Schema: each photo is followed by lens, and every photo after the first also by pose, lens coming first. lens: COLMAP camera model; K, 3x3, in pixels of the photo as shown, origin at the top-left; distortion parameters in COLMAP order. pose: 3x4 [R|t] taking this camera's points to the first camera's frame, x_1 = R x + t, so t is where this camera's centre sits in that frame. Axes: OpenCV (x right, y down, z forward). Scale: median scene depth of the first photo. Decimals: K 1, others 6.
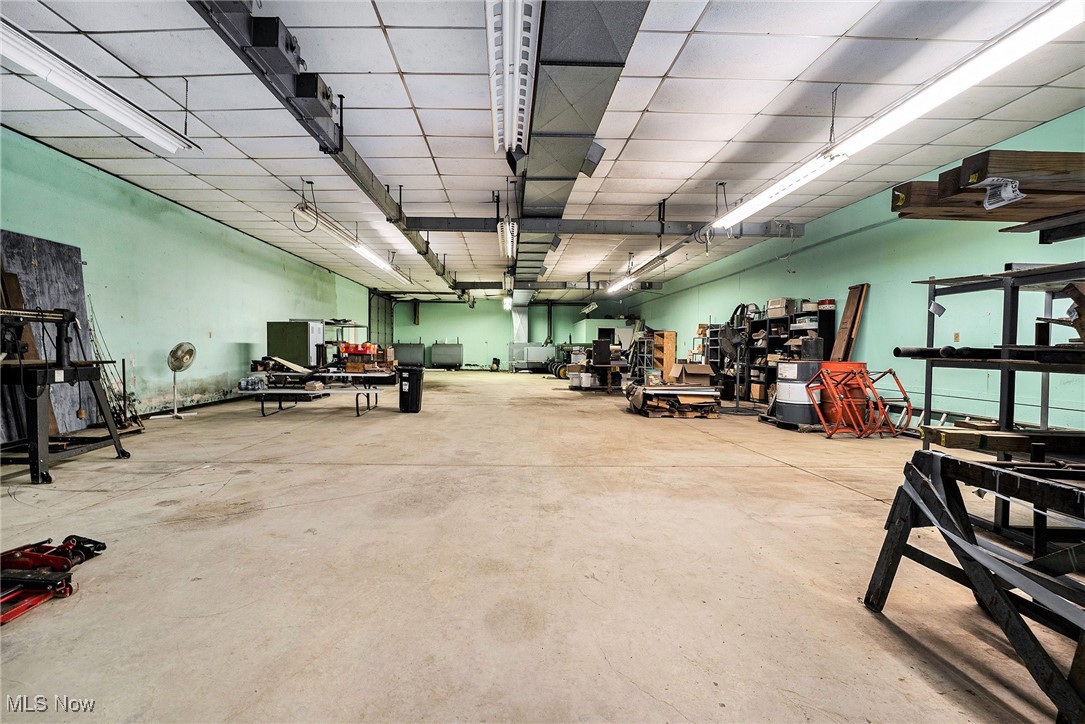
lens RADIAL K [[456.6, 0, 538.1], [0, 456.6, 358.1], [0, 0, 1]] dist [-0.023879, 0.000104]
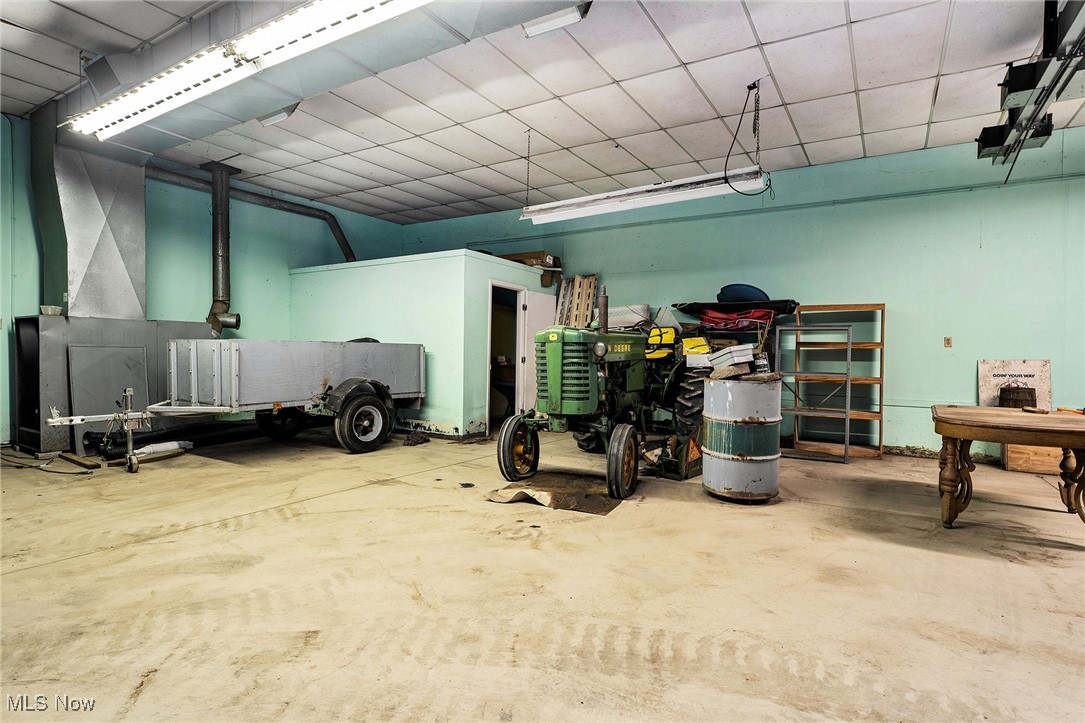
lens RADIAL K [[568.6, 0, 542.5], [0, 568.6, 361.5], [0, 0, 1]] dist [0.013122, 0.001041]
pose [[0.538070, -0.011245, 0.842825, -0.306281], [0.012417, 0.999908, 0.005413, -0.022772], [-0.842809, 0.007553, 0.538160, 1.305000]]
